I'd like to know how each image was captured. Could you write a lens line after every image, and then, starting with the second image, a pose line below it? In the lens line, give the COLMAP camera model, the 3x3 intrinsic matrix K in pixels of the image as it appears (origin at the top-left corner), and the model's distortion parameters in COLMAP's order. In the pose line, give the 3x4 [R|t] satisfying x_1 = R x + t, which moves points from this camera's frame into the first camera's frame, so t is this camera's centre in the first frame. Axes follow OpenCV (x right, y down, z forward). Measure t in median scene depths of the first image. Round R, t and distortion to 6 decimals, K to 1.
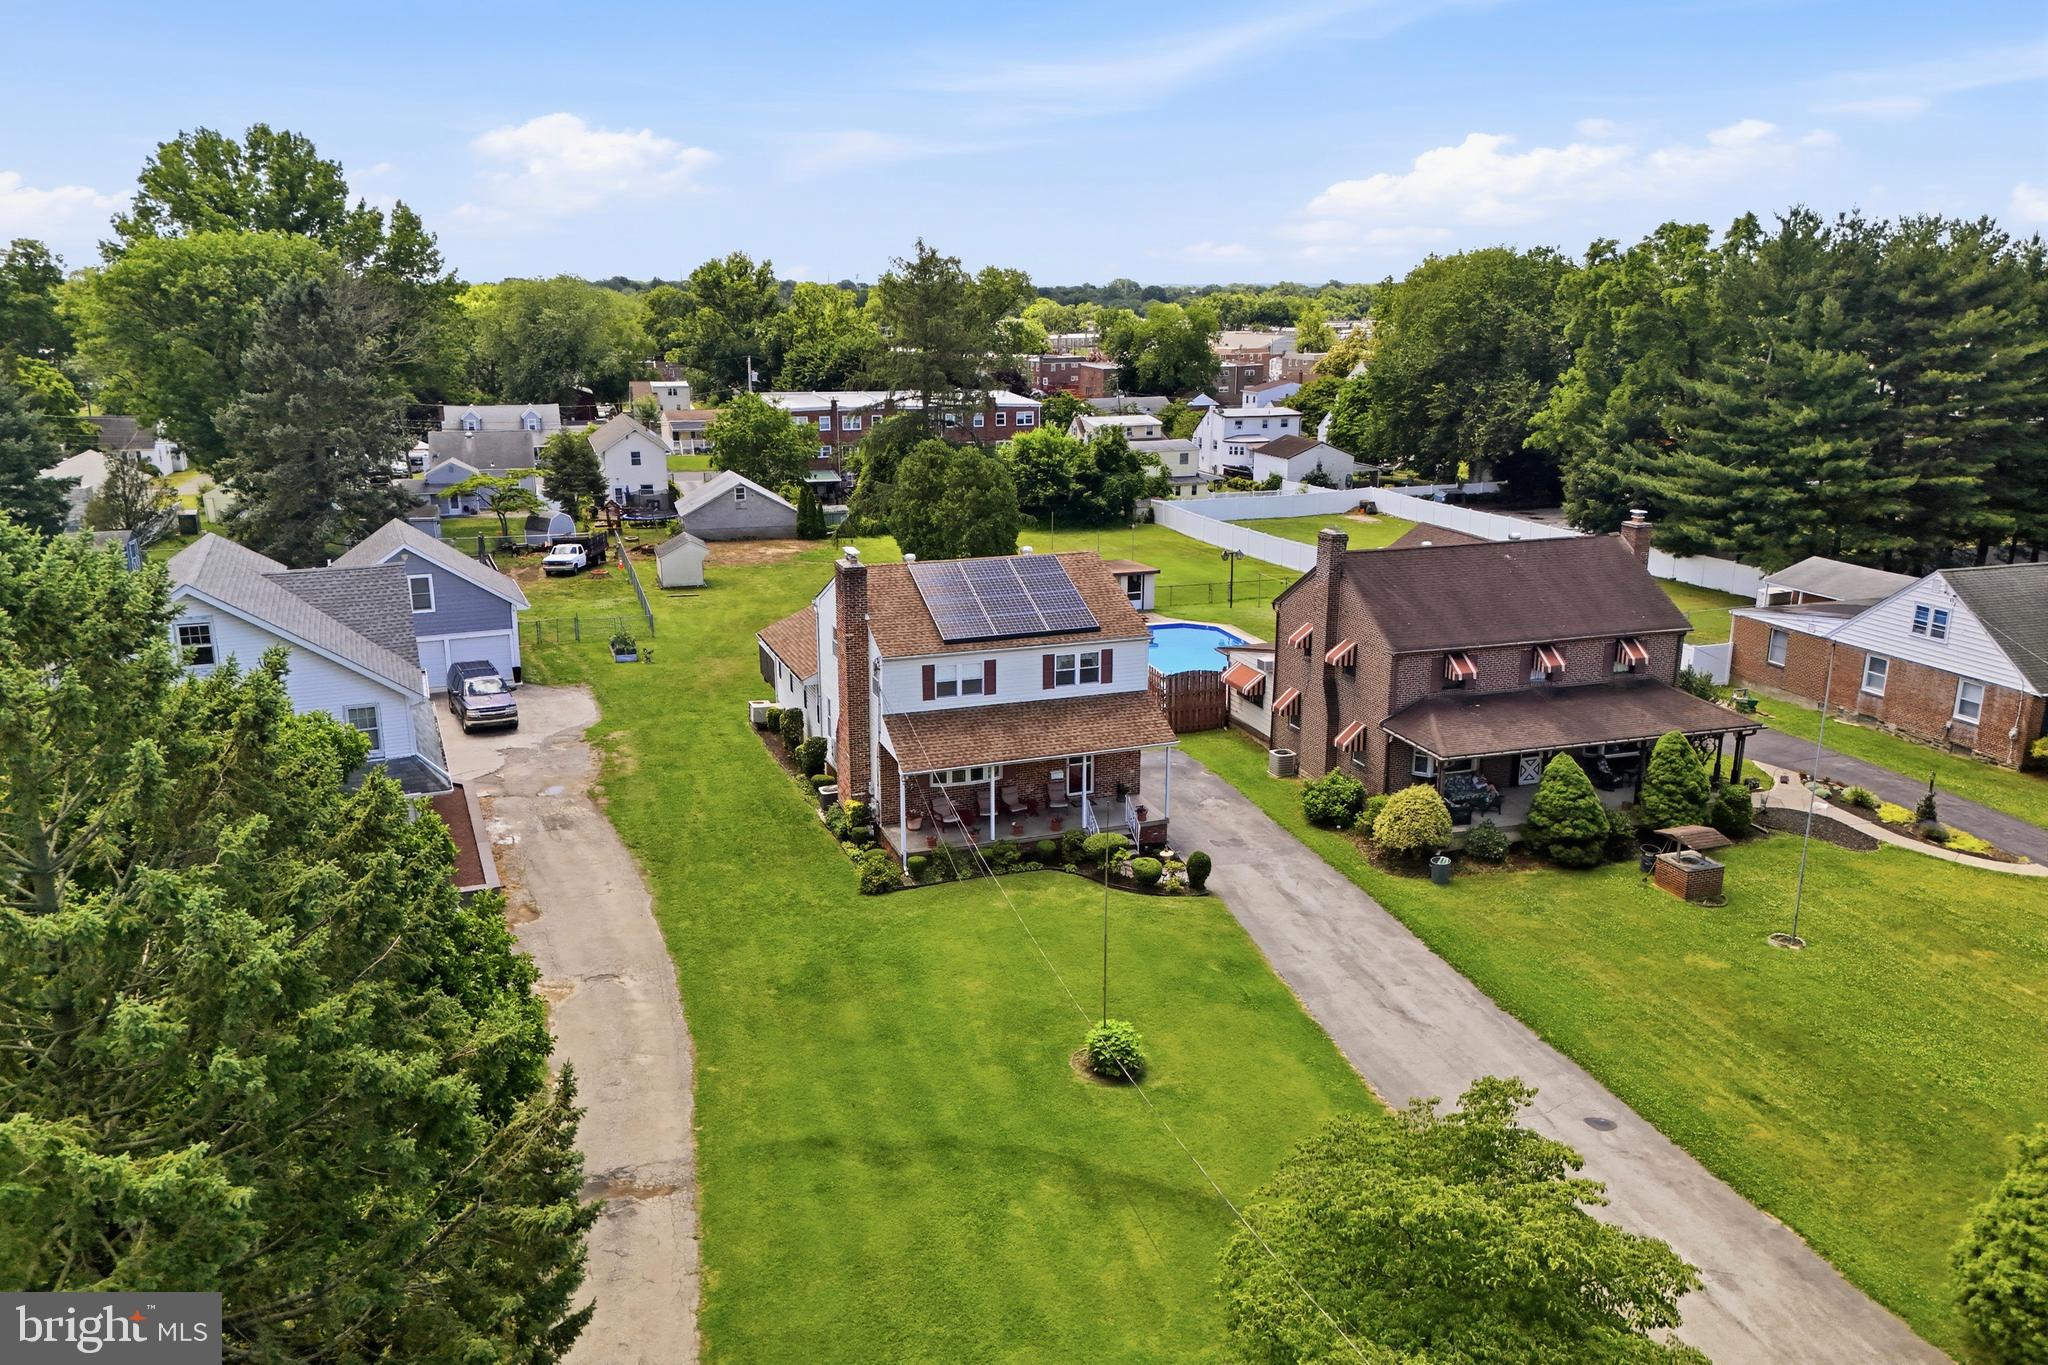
lens RADIAL K [[1505.1, 0, 1024.0], [0, 1505.1, 682.5], [0, 0, 1]] dist [0.103974, -0.120699]
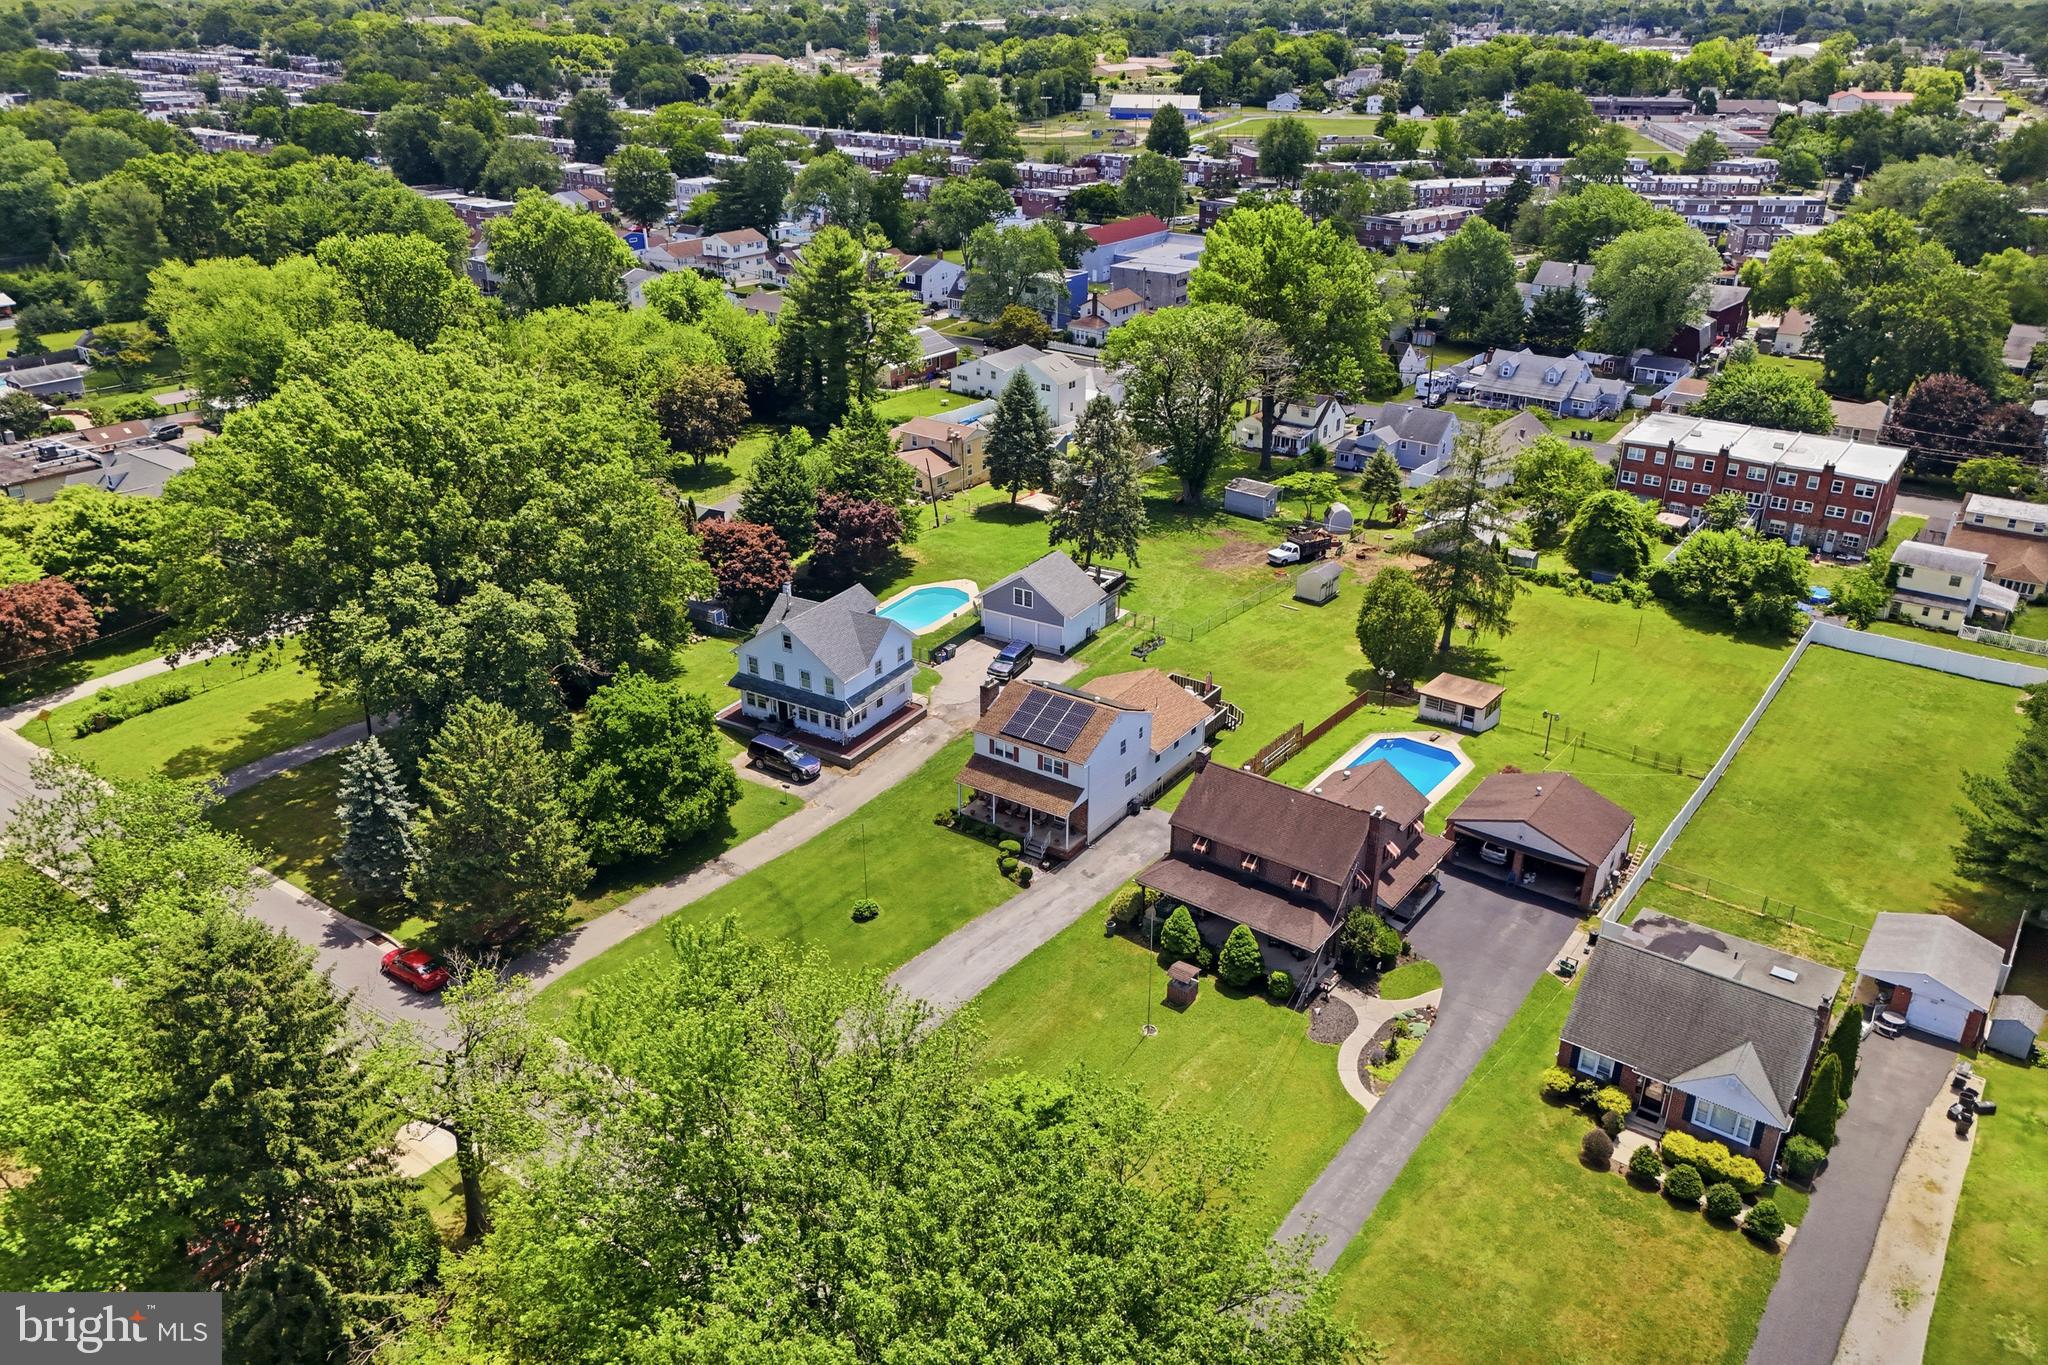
lens RADIAL K [[1505.1, 0, 1024.0], [0, 1505.1, 682.5], [0, 0, 1]] dist [0.103974, -0.120699]
pose [[0.581563, 0.343528, -0.737409, 1.532047], [-0.208557, 0.939129, 0.273021, -0.688225], [0.786313, -0.004987, 0.617808, -0.319623]]
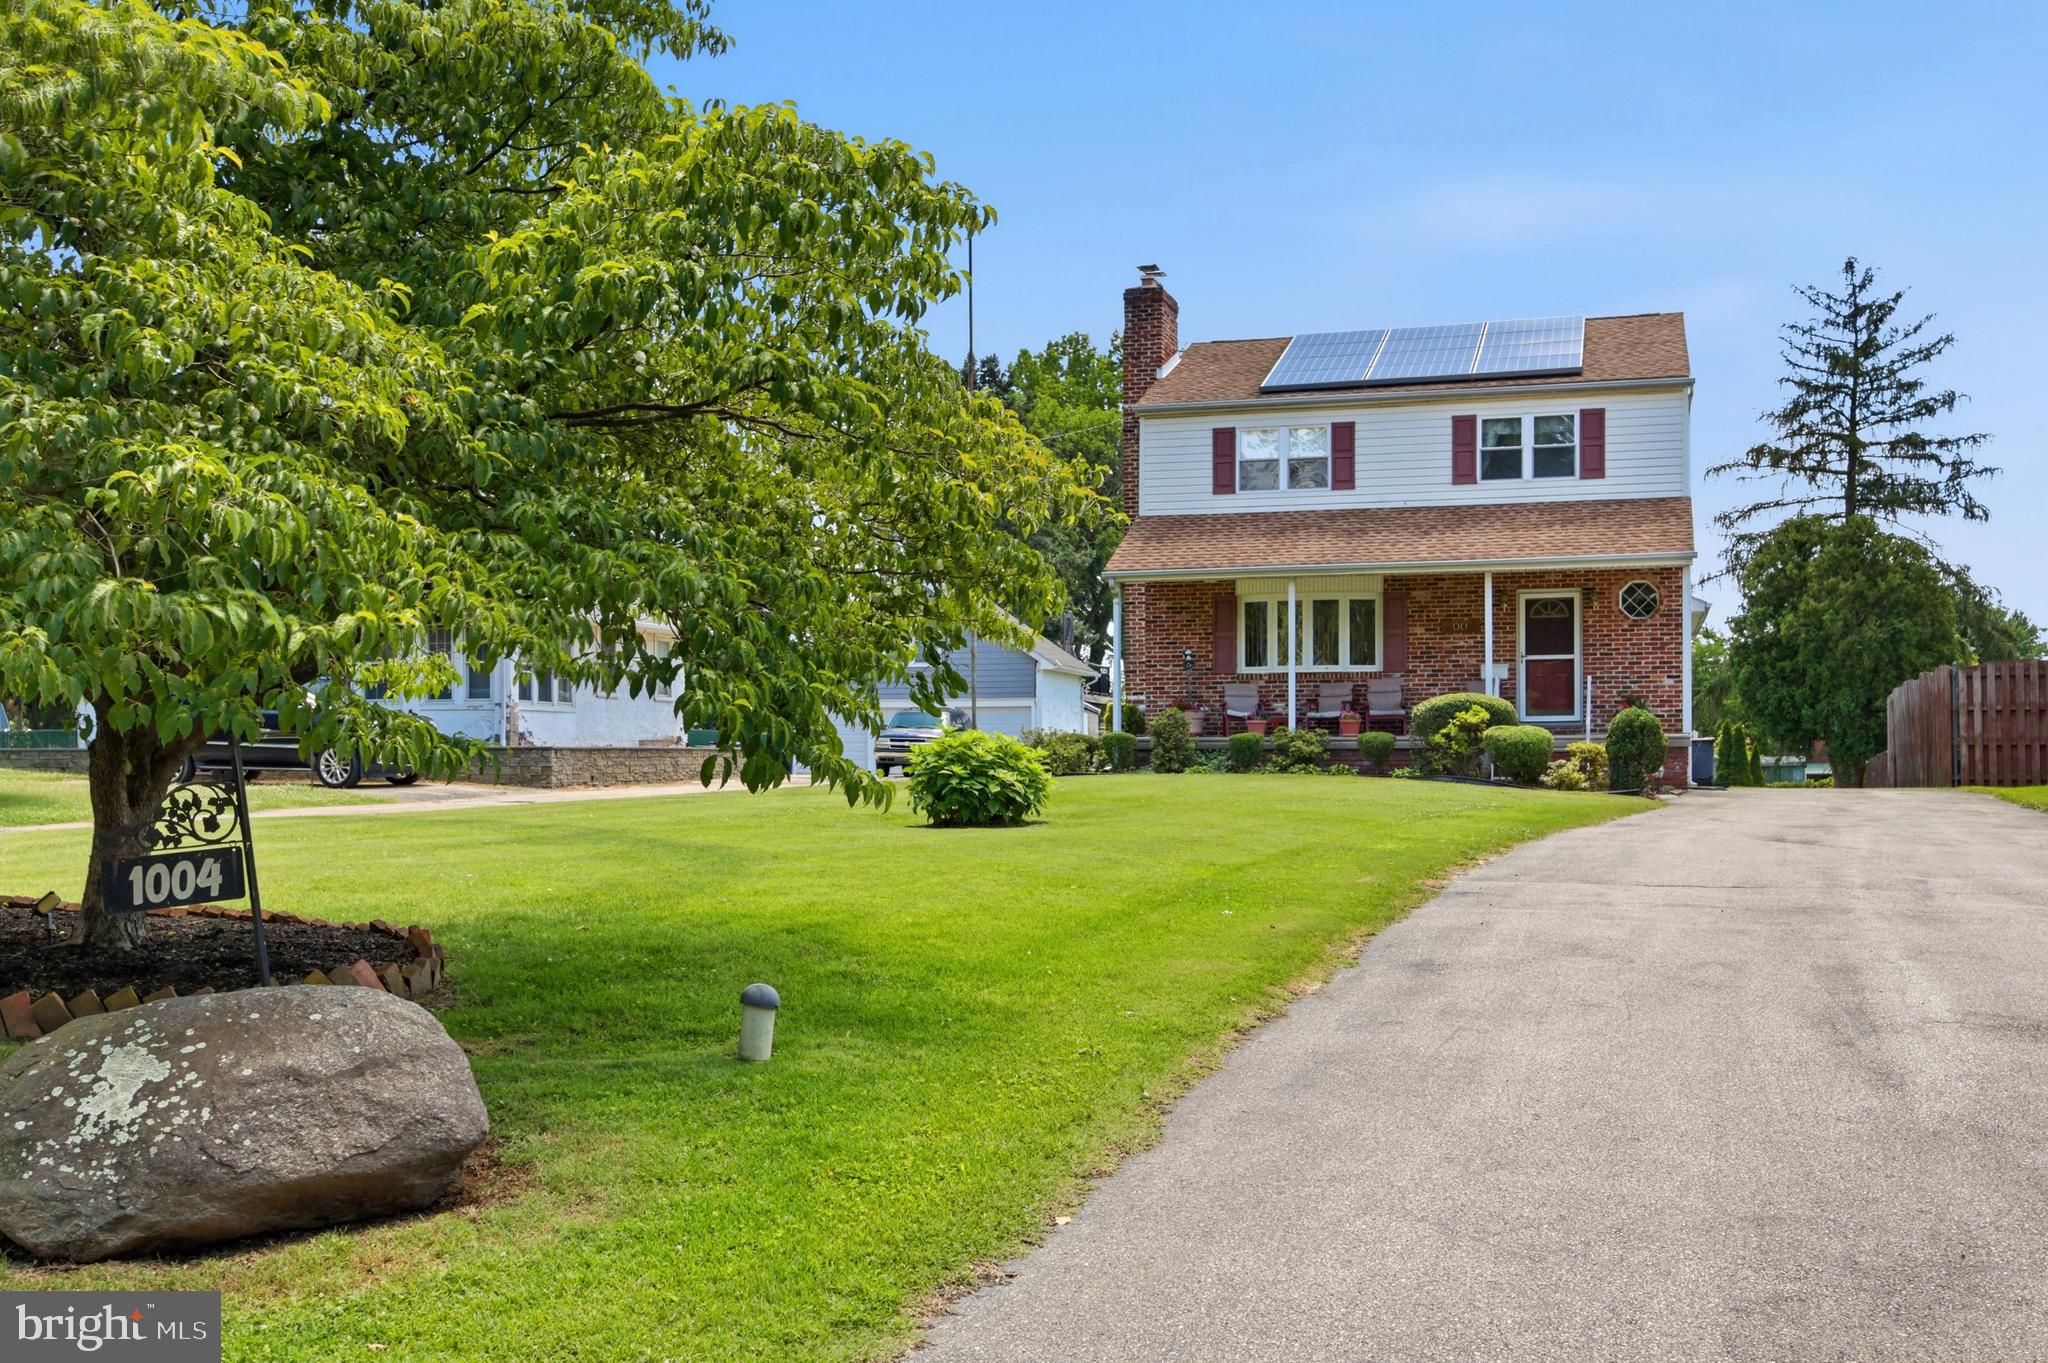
lens RADIAL K [[1987.6, 0, 1034.9], [0, 1987.6, 777.2], [0, 0, 1]] dist [0.003360, -0.006921]
pose [[0.799403, 0.003807, -0.600784, 0.311004], [-0.151268, 0.969041, -0.195137, 0.258823], [0.581441, 0.246872, 0.775229, 0.421043]]
